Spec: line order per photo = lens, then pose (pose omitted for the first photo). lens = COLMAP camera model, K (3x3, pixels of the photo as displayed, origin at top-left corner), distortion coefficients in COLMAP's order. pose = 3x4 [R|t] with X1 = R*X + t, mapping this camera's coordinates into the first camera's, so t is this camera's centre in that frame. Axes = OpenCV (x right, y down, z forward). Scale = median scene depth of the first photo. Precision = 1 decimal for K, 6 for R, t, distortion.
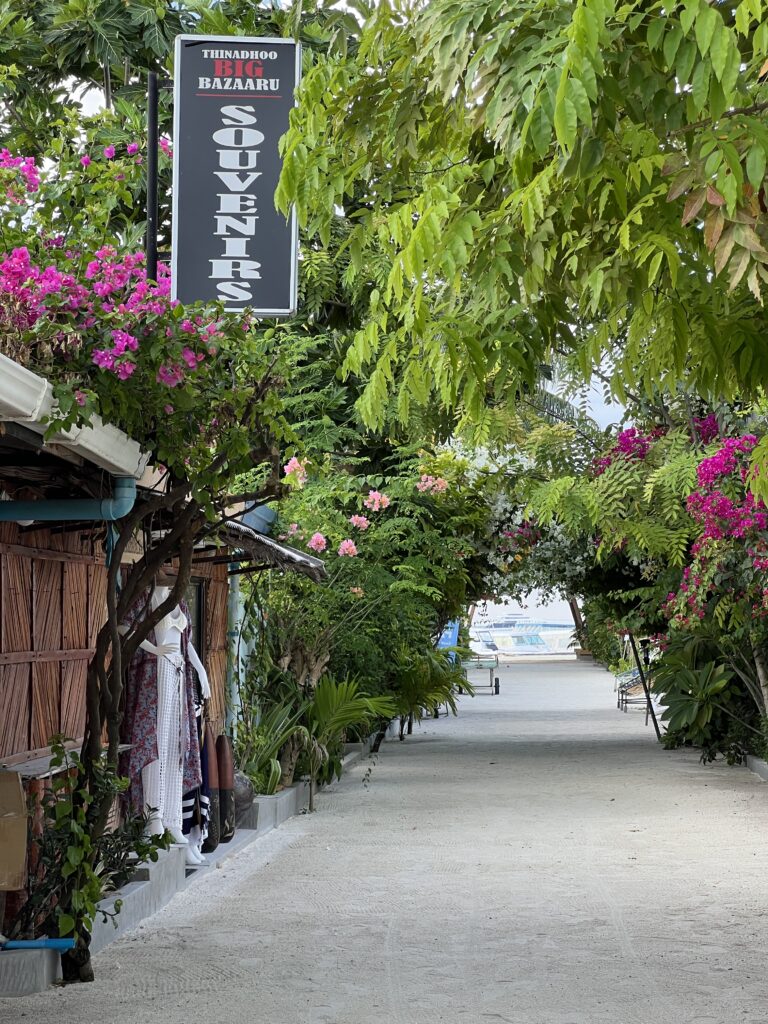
lens RADIAL K [[2285.6, 0, 432.0], [0, 2285.6, 511.8], [0, 0, 1]] dist [0.235321, 0.000000]
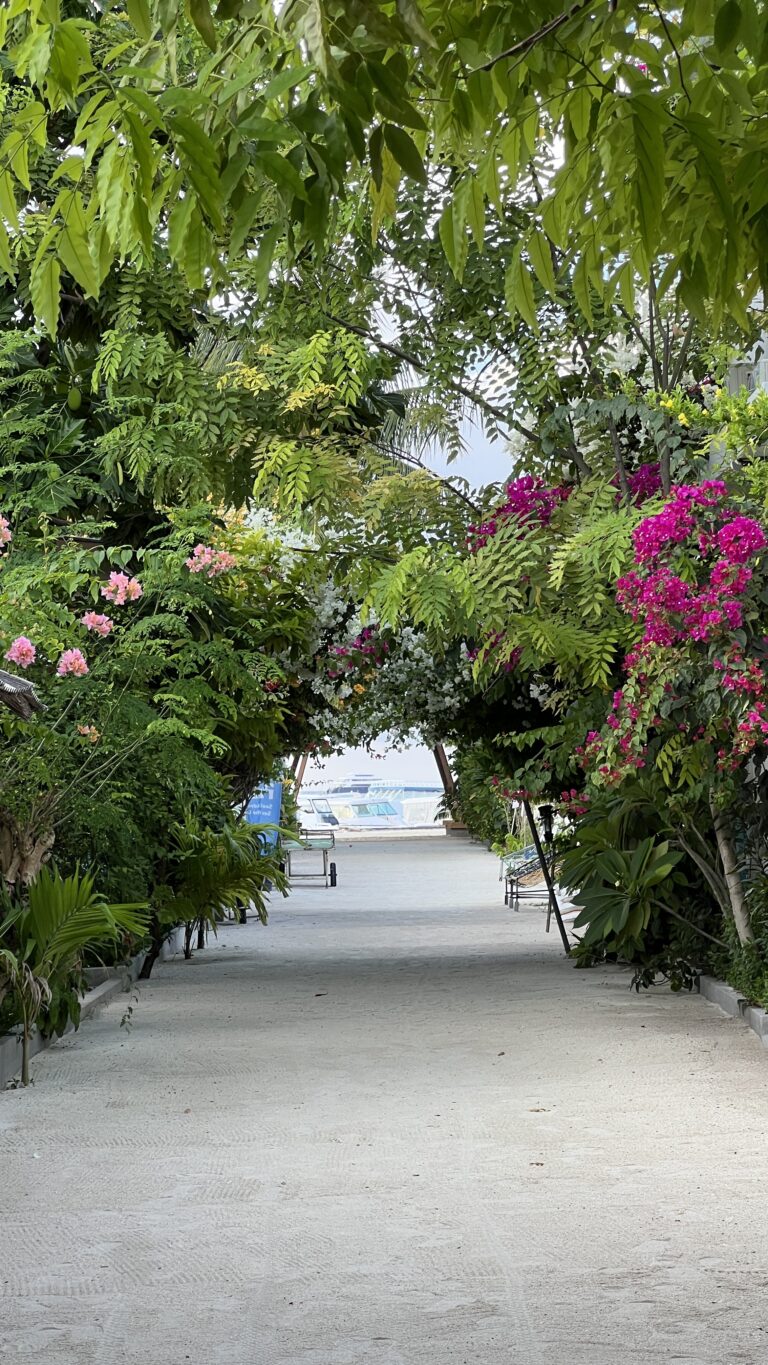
lens RADIAL K [[3029.5, 0, 383.6], [0, 3029.5, 681.6], [0, 0, 1]] dist [0.035509, 0.000000]
pose [[0.999057, -0.009031, 0.042473, 0.010782], [0.008443, 0.999866, 0.014003, 0.009142], [-0.042594, -0.013631, 0.998999, 0.159435]]
